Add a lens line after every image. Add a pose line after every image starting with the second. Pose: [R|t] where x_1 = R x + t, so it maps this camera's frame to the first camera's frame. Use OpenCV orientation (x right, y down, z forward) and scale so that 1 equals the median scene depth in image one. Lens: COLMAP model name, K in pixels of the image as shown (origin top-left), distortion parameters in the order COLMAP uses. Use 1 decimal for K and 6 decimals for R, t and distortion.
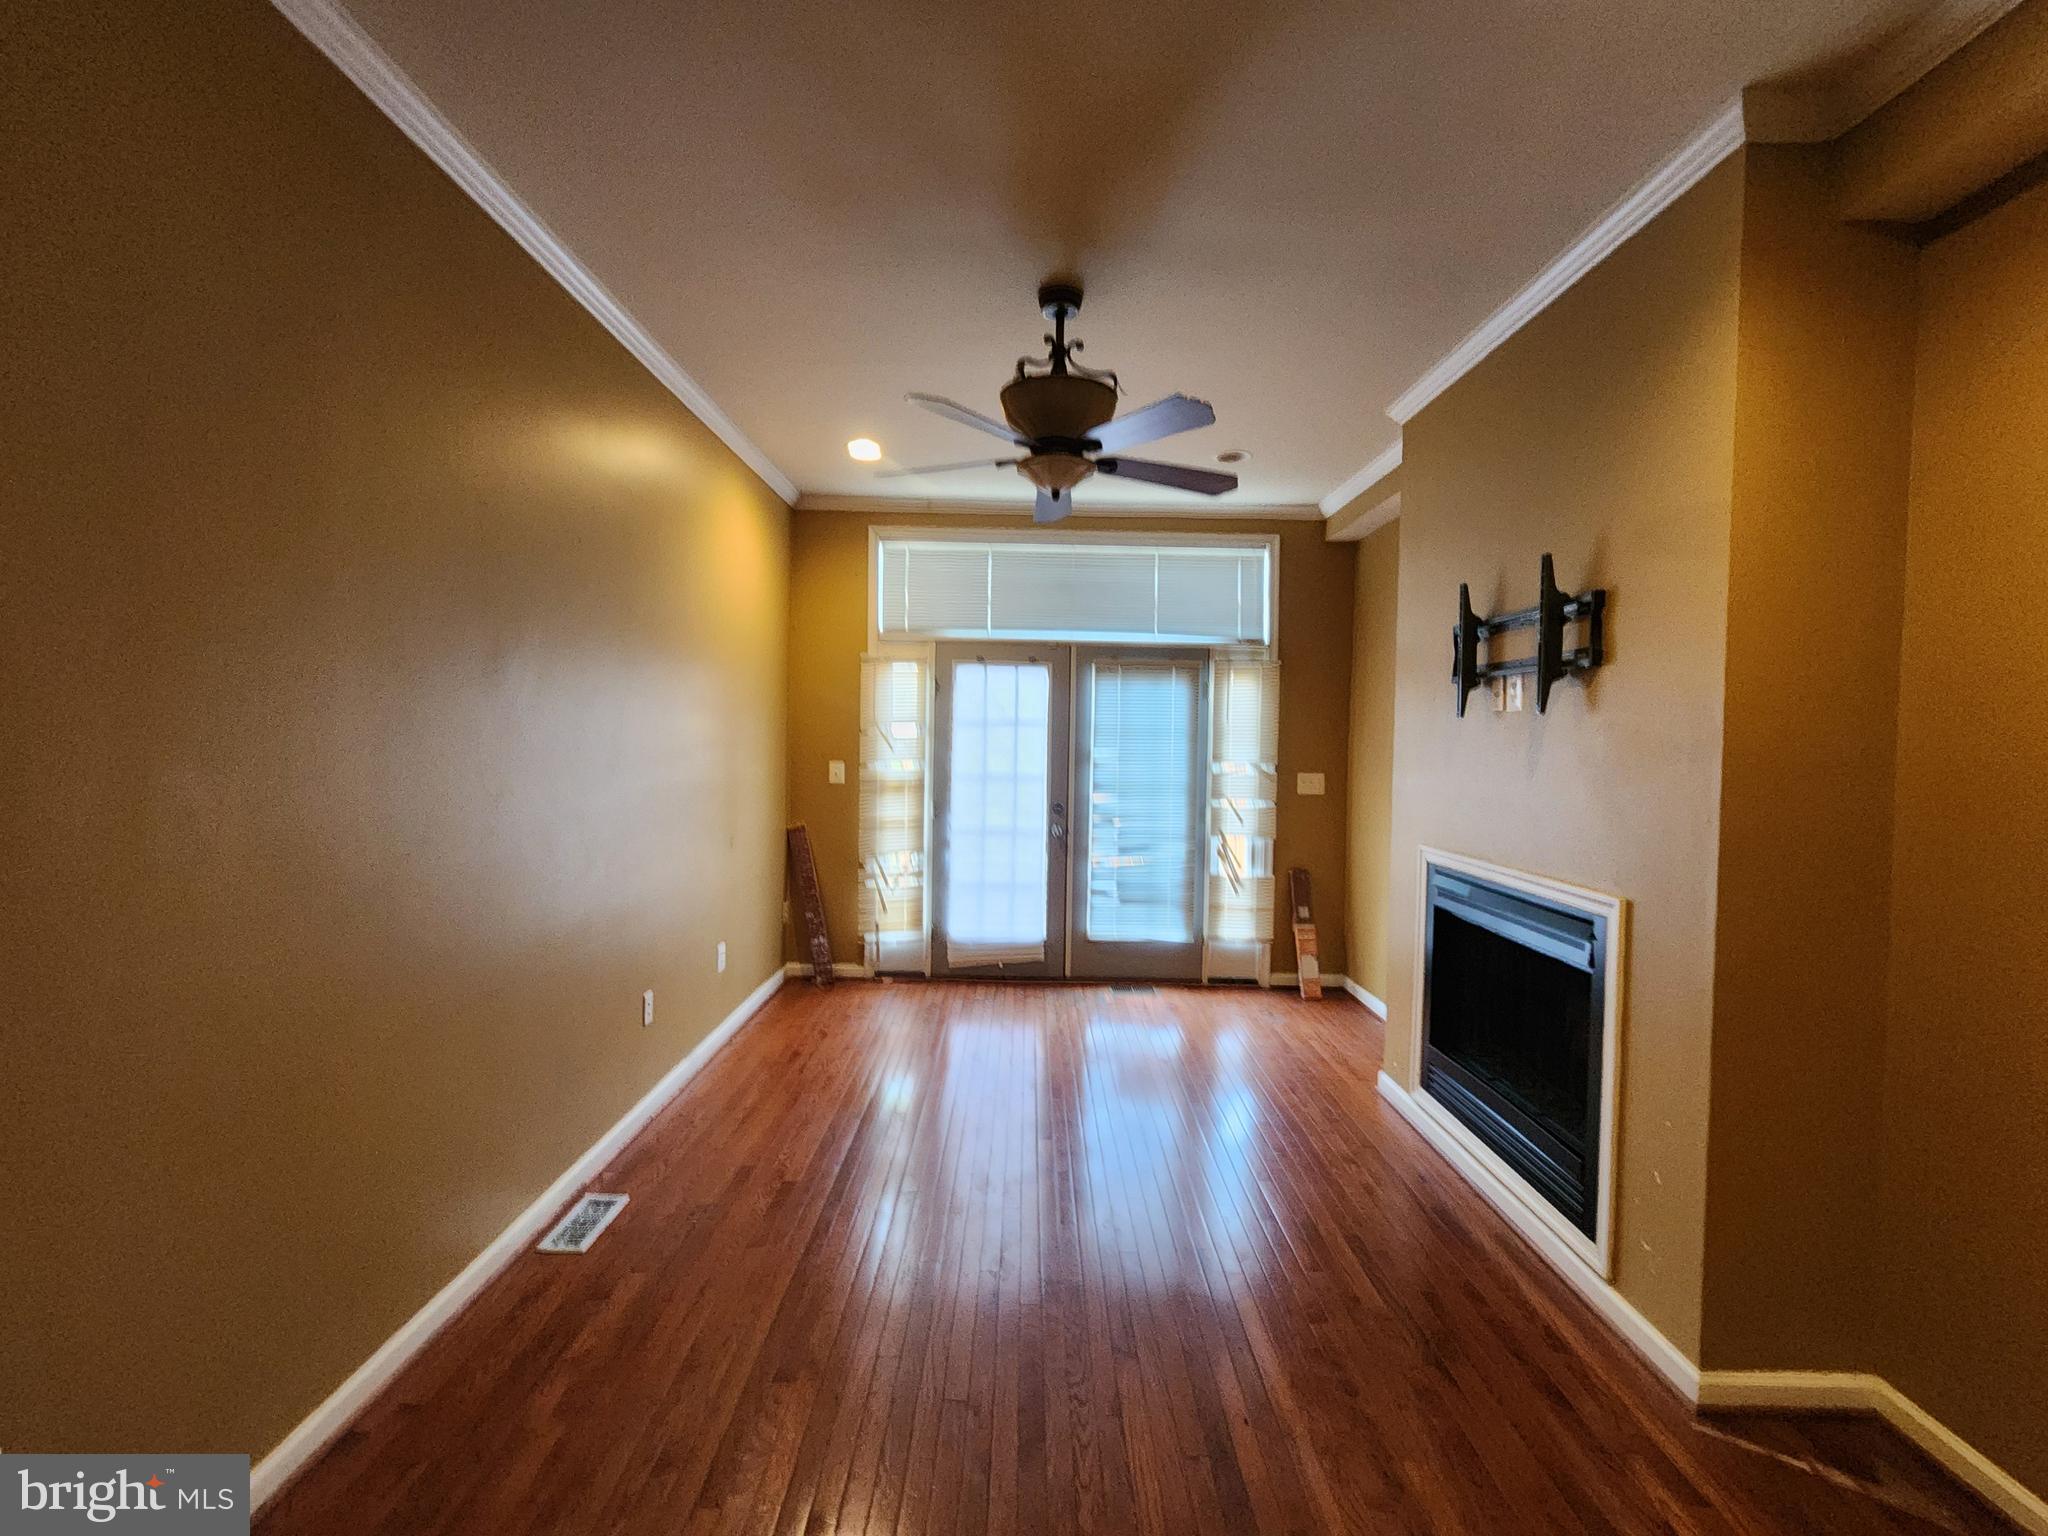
lens RADIAL K [[826.7, 0, 1035.2], [0, 826.7, 776.6], [0, 0, 1]] dist [0.000087, 0.000025]
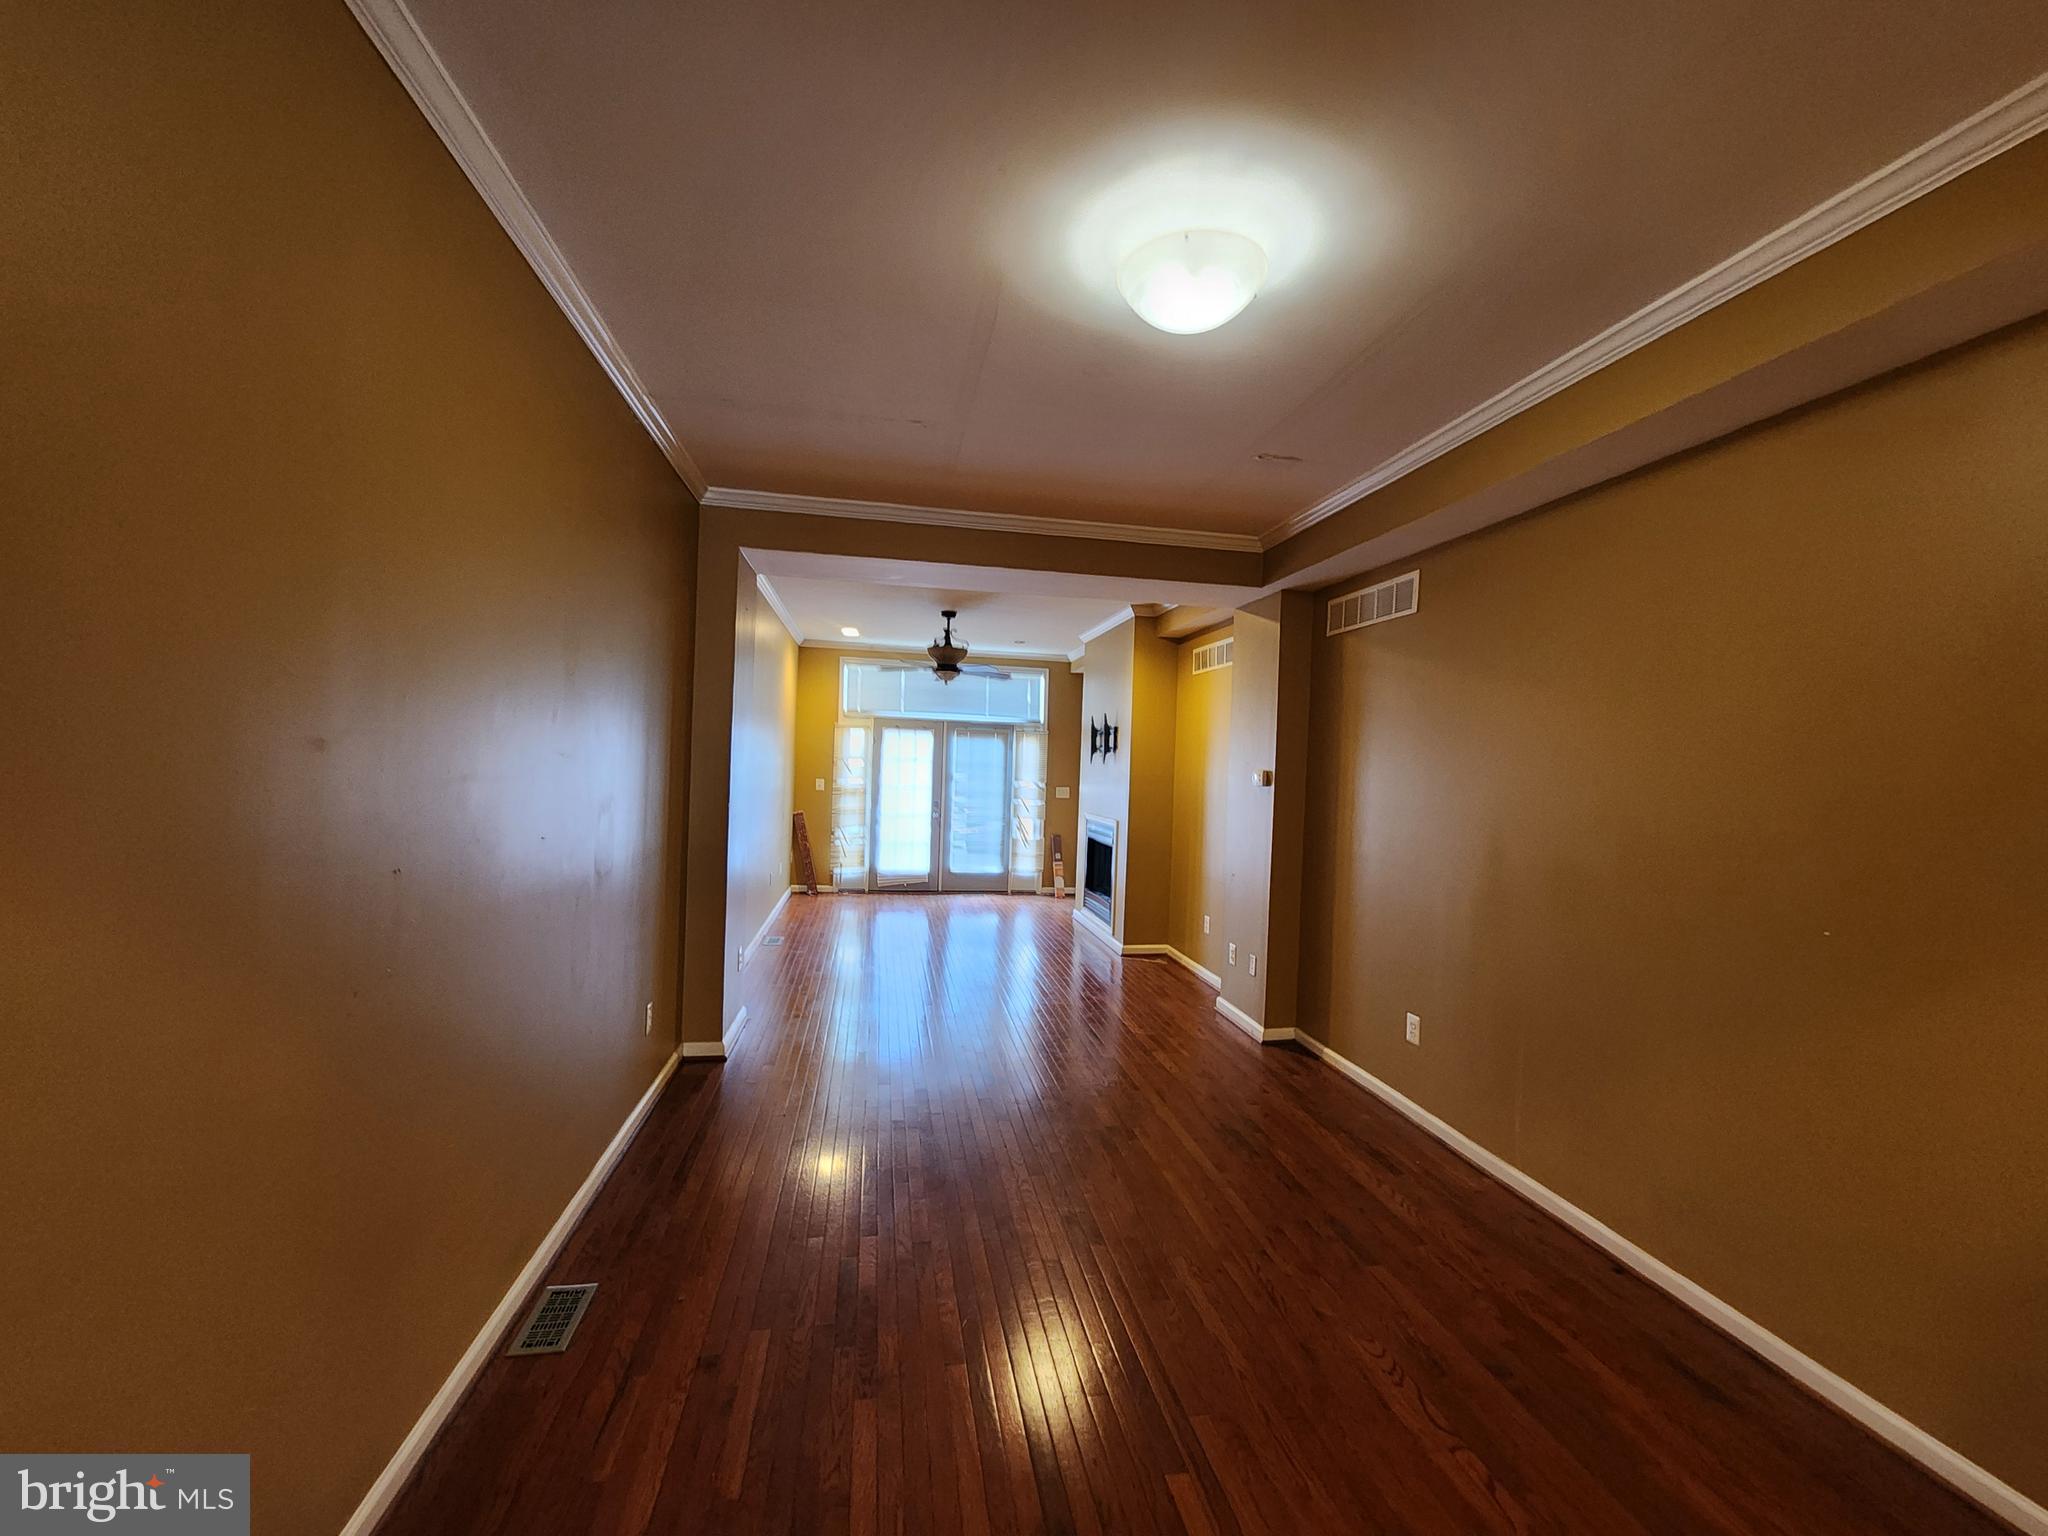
lens RADIAL K [[826.7, 0, 1034.3], [0, 826.7, 769.1], [0, 0, 1]] dist [0.000087, 0.000025]
pose [[0.984201, 0.015547, 0.176370, -0.090990], [-0.008290, 0.999091, -0.041806, 0.035745], [-0.176860, 0.039684, 0.983436, -0.972584]]
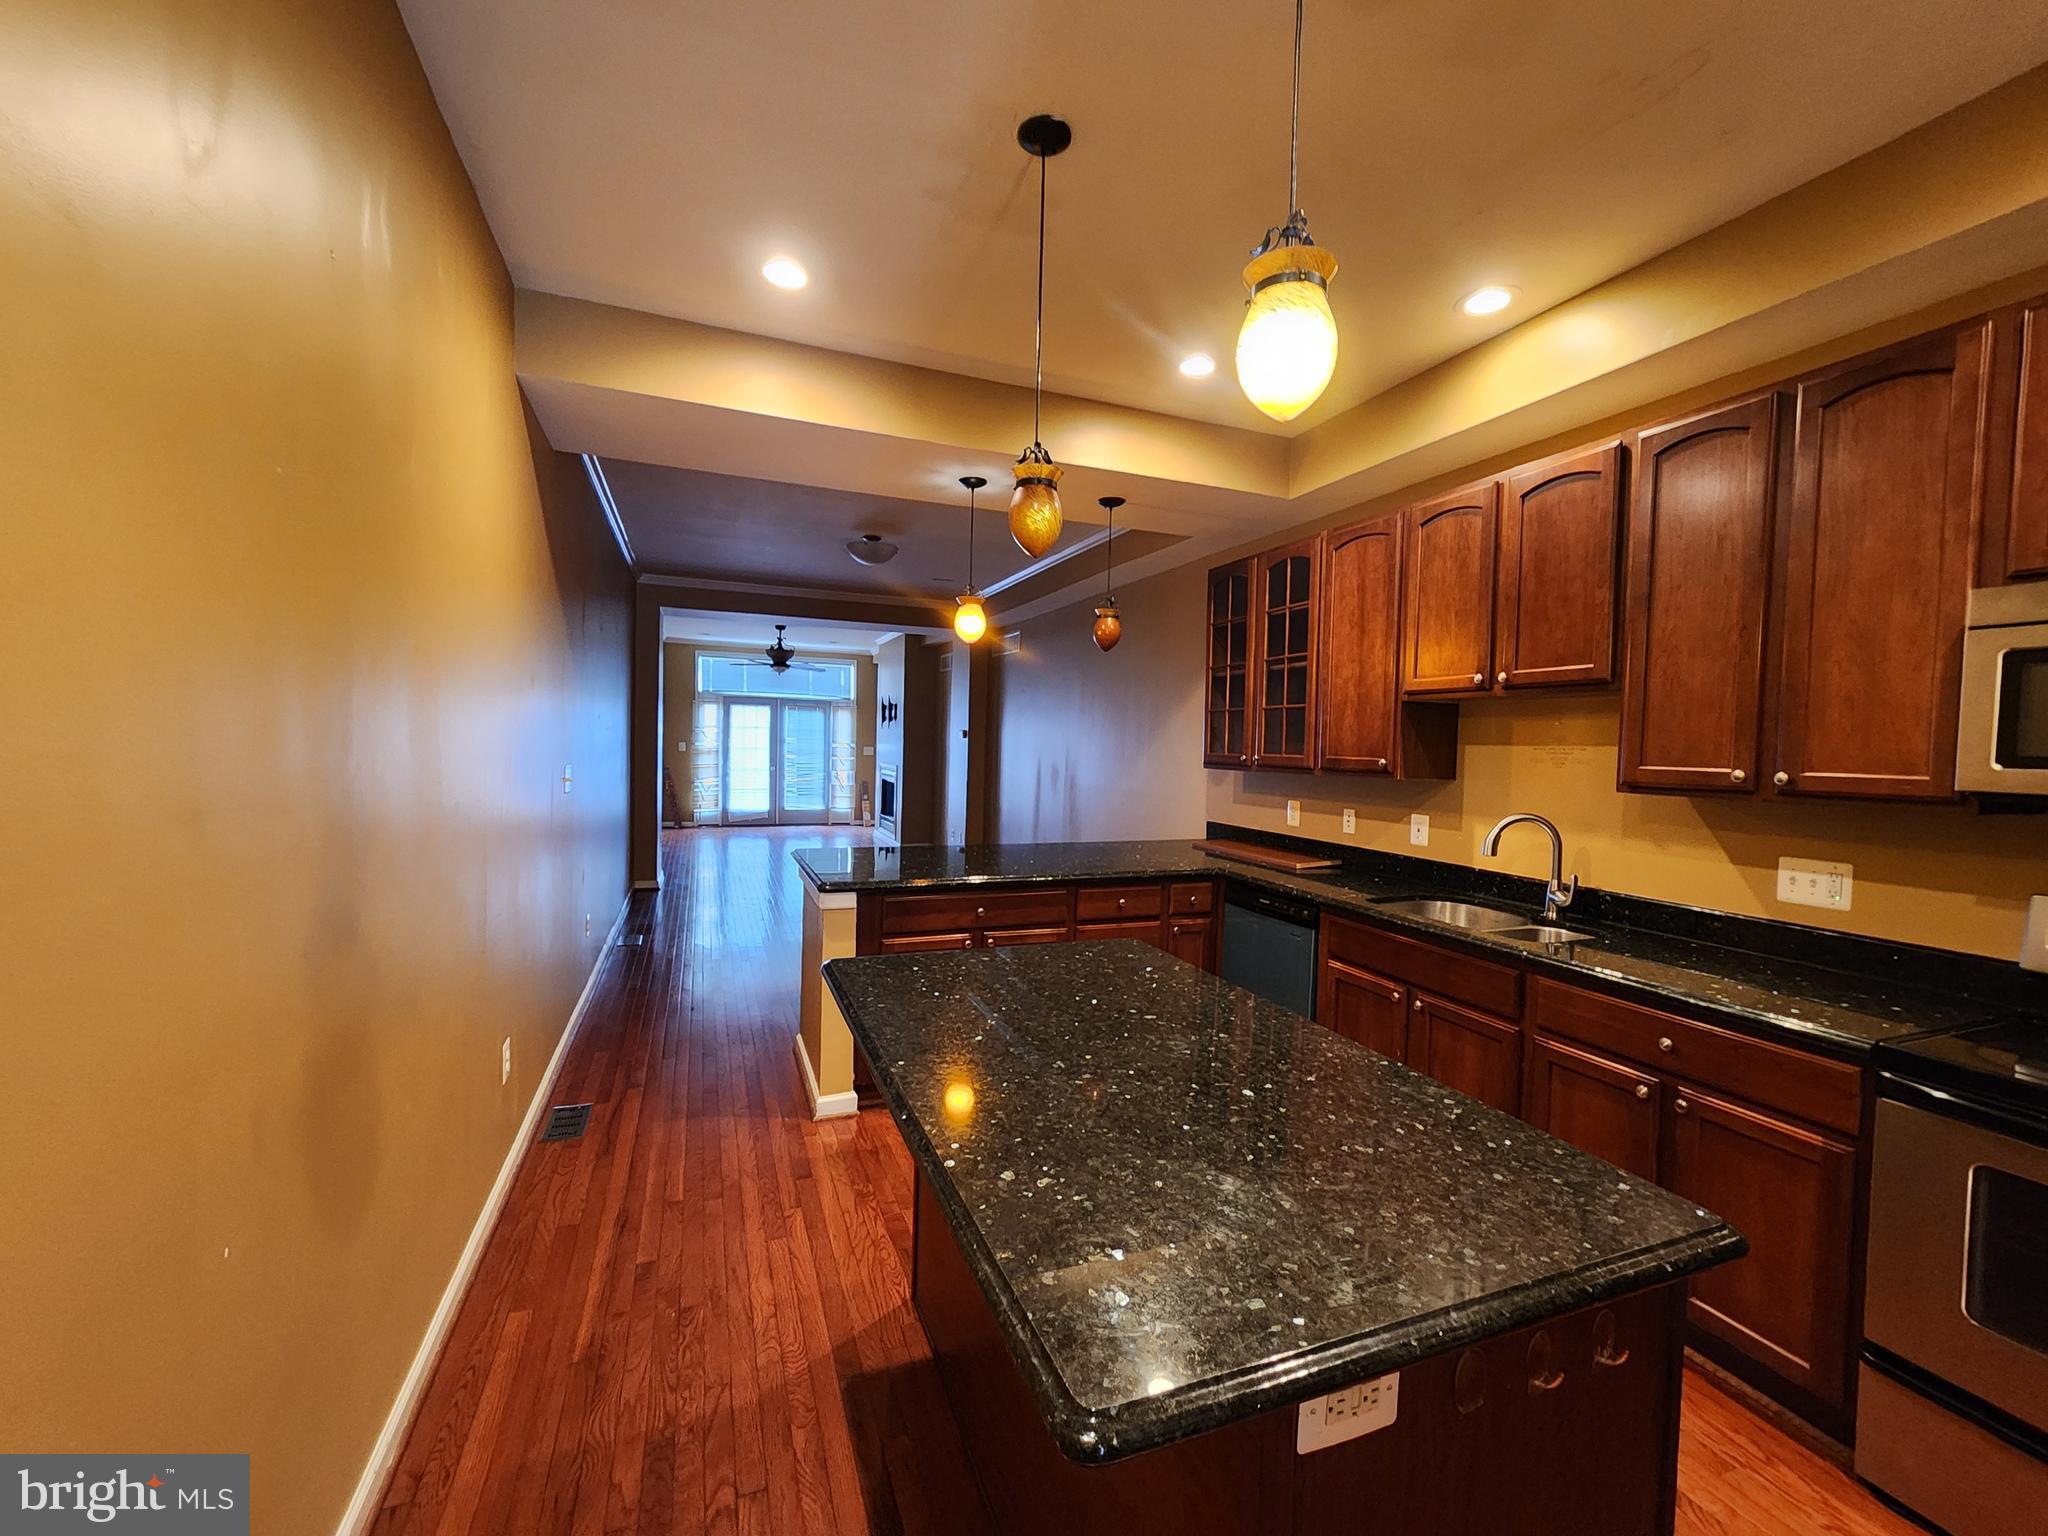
lens RADIAL K [[826.7, 0, 1031.9], [0, 826.7, 768.7], [0, 0, 1]] dist [0.000087, 0.000025]
pose [[0.932374, -0.005883, 0.361446, -0.157726], [0.009454, 0.999922, -0.008112, 0.095008], [-0.361371, 0.010980, 0.932358, -1.777129]]
